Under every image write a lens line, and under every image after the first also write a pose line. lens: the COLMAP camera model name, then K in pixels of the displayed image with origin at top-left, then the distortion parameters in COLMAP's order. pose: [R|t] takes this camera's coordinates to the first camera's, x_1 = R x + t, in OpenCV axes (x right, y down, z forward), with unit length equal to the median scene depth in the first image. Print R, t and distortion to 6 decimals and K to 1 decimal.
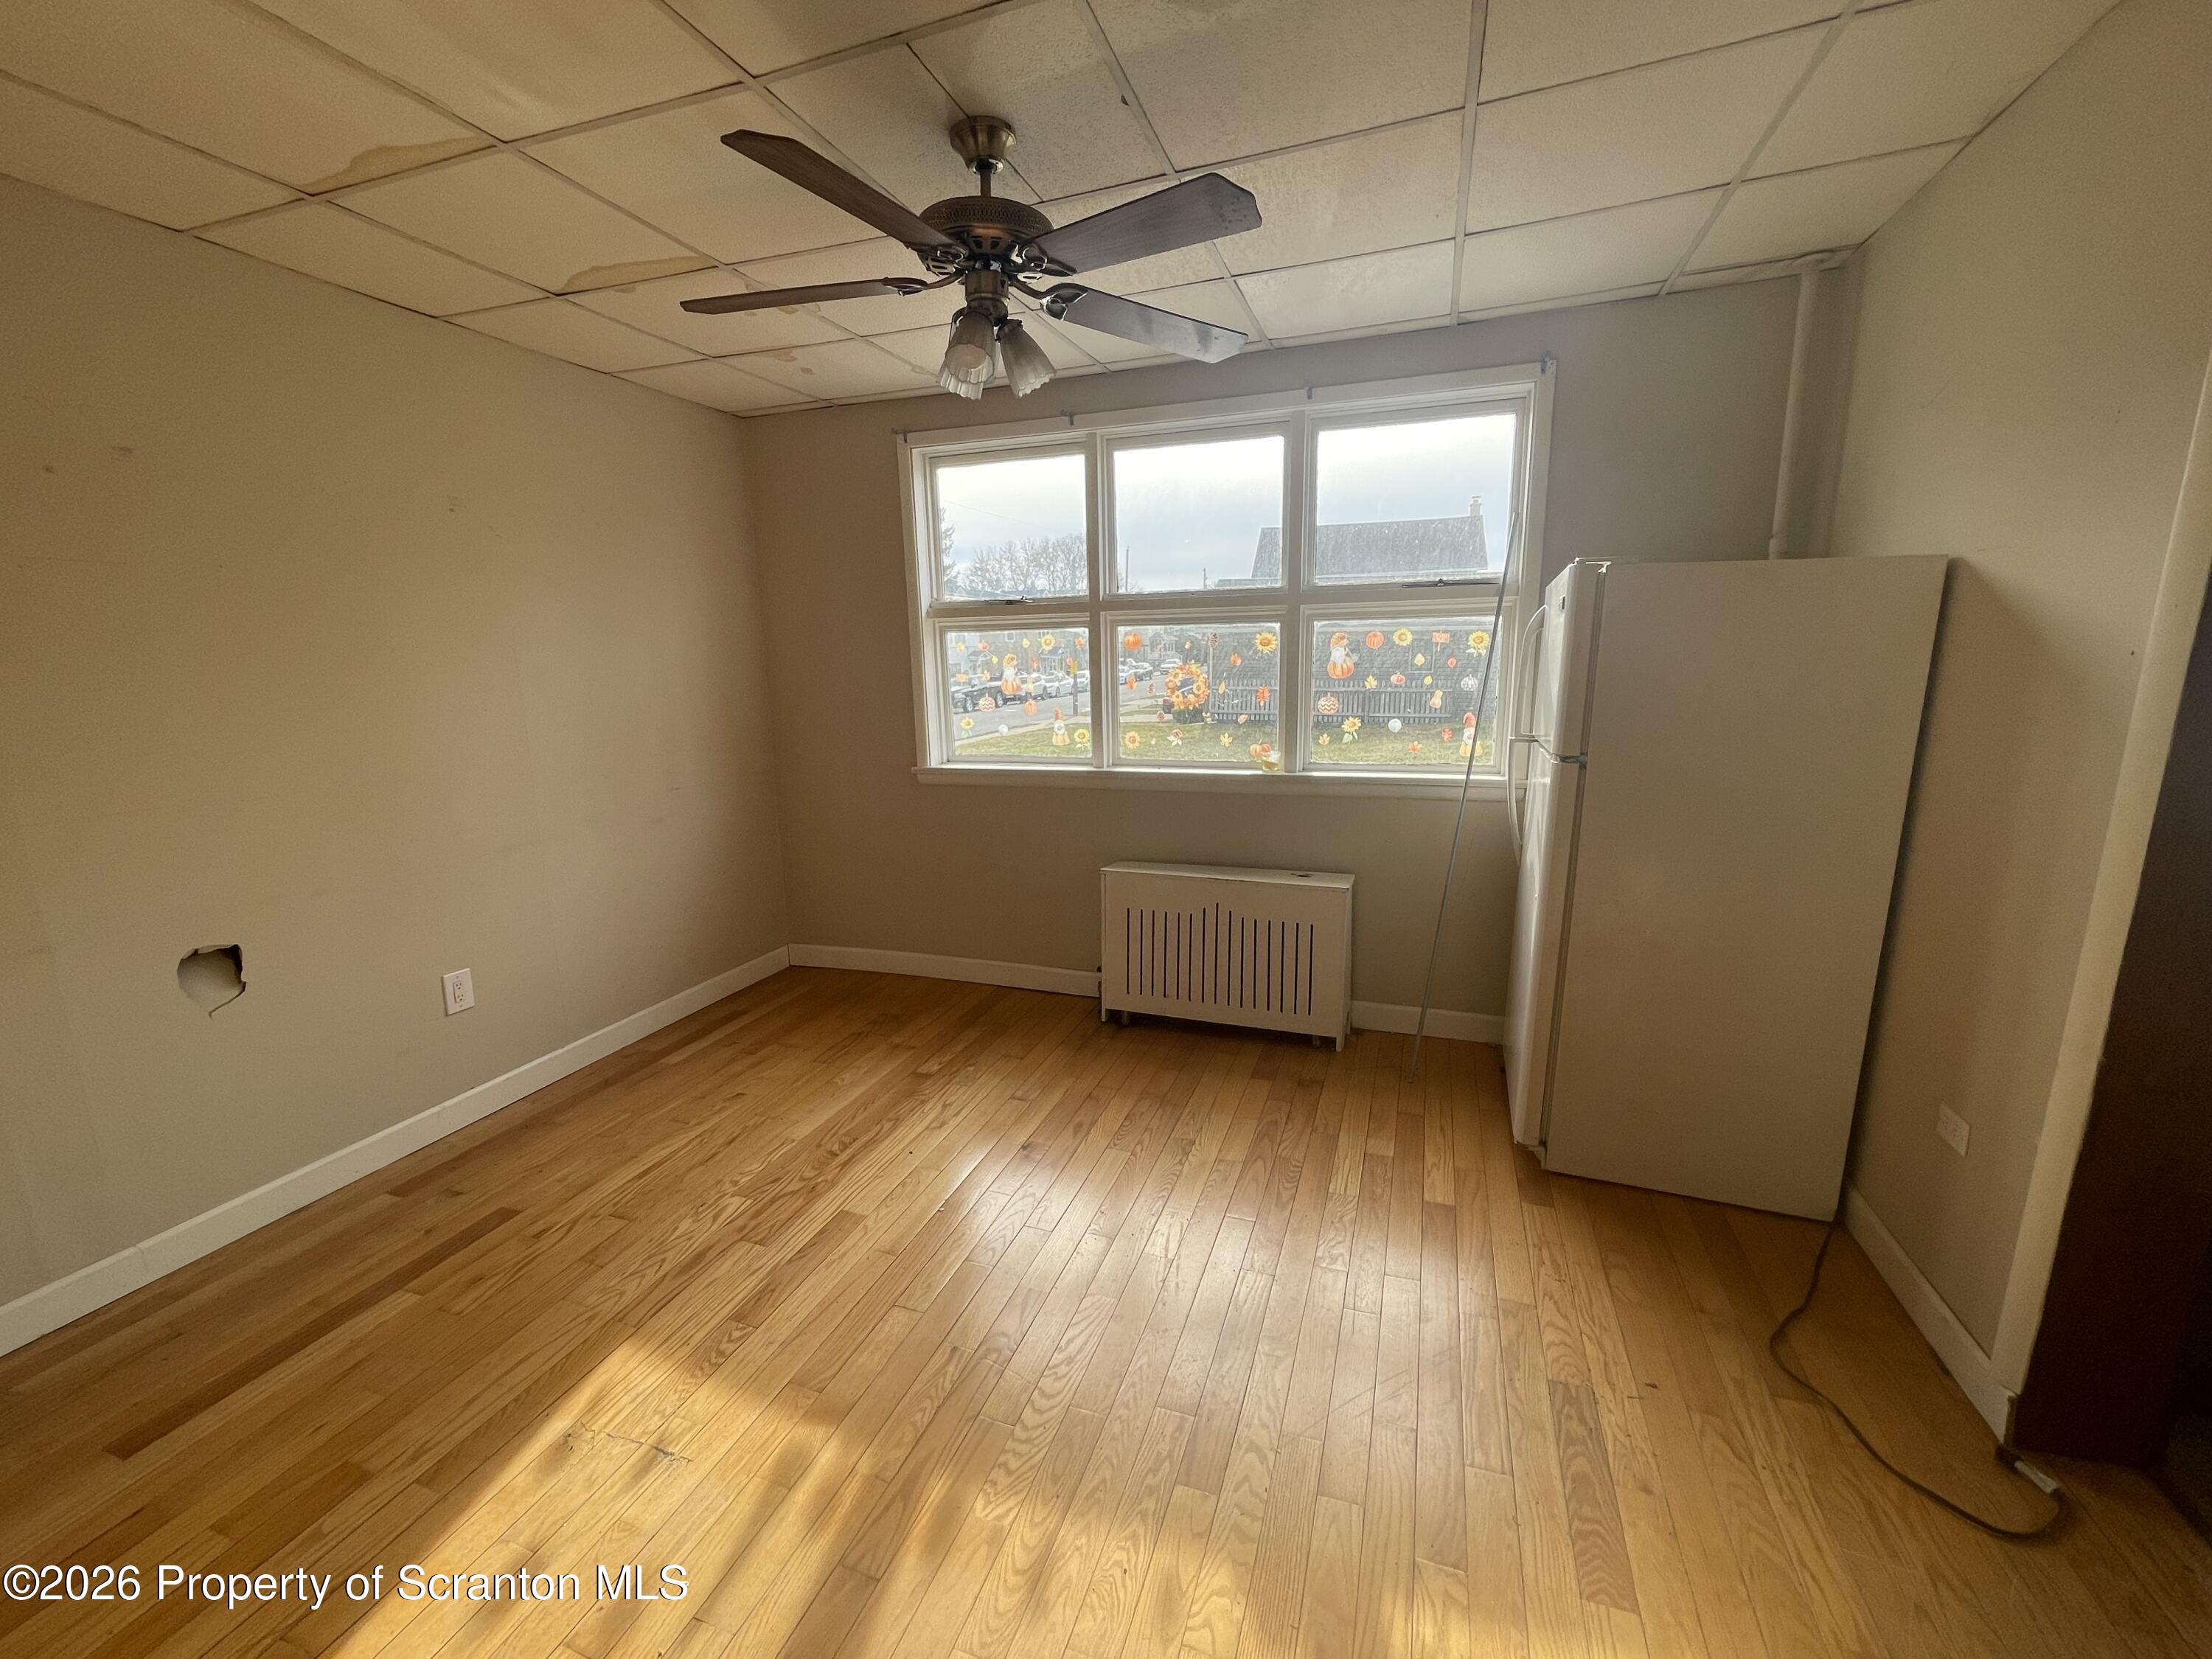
lens RADIAL K [[895.1, 0, 1108.4], [0, 895.1, 833.6], [0, 0, 1]] dist [-0.006180, 0.001112]
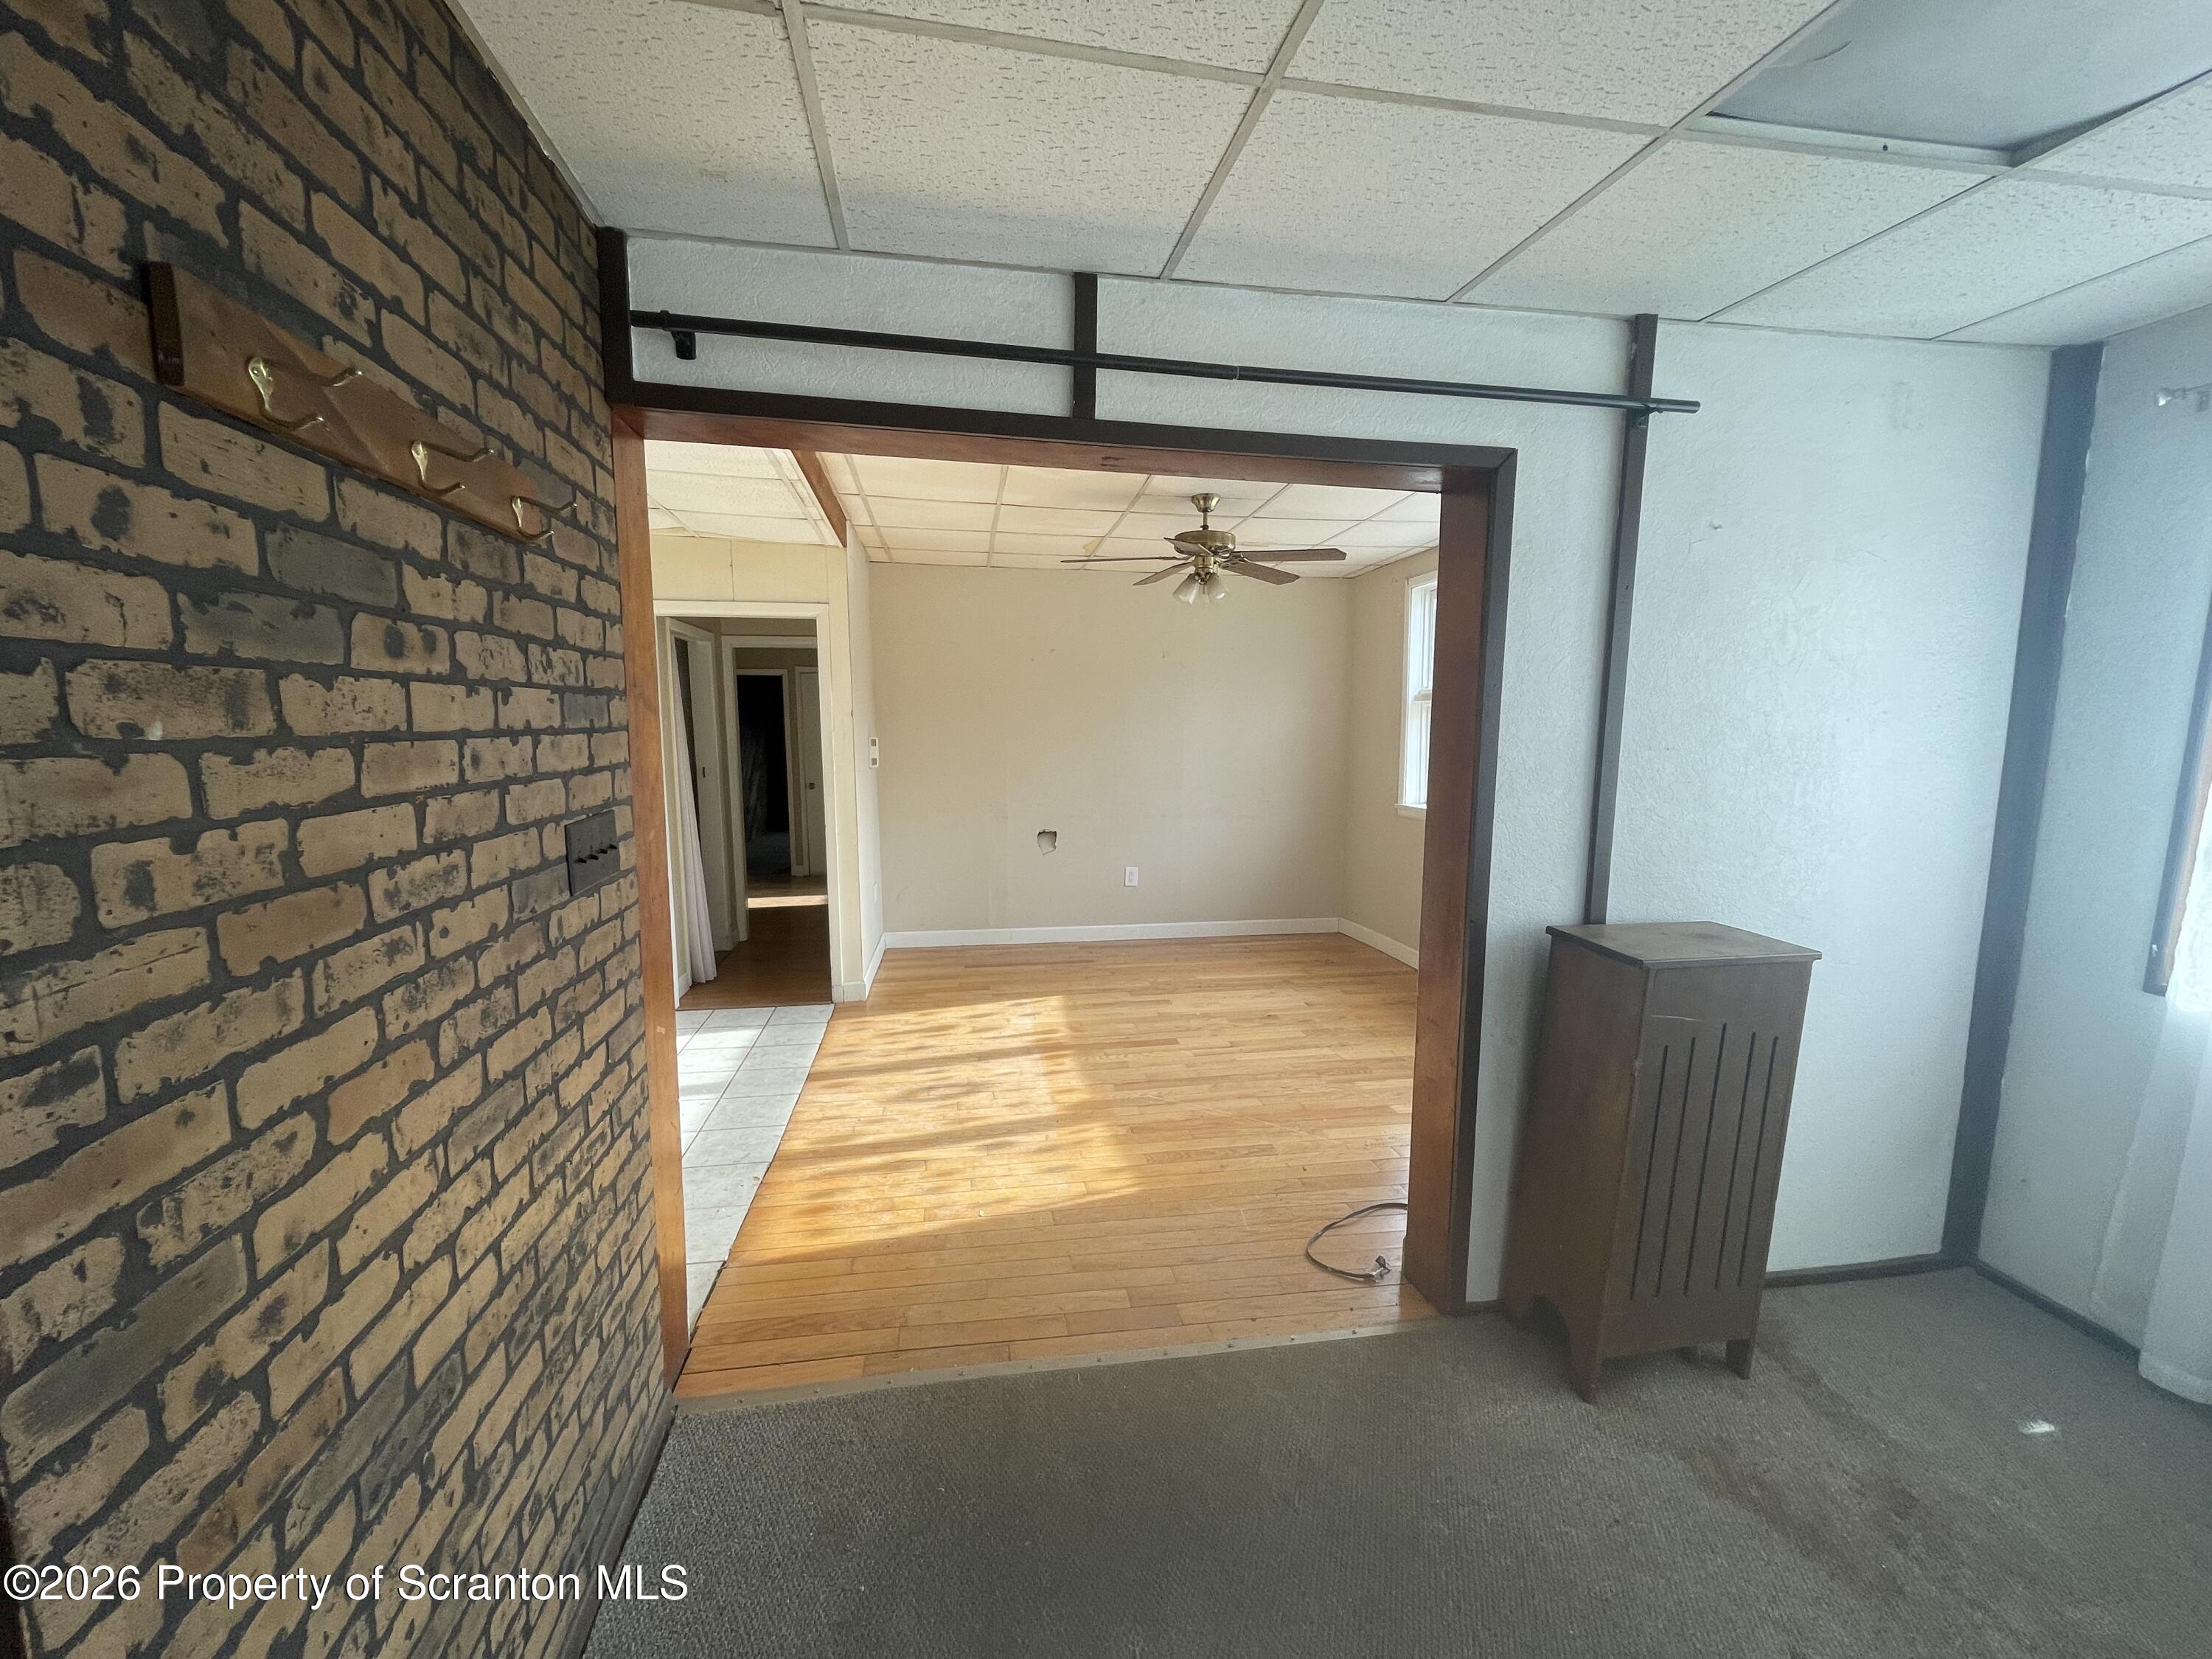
lens RADIAL K [[895.1, 0, 1106.5], [0, 895.1, 845.1], [0, 0, 1]] dist [-0.006180, 0.001112]
pose [[0.487832, 0.133821, -0.862619, 1.198431], [-0.187856, 0.981120, 0.045968, 0.016659], [0.852485, 0.139623, 0.503761, -0.157814]]
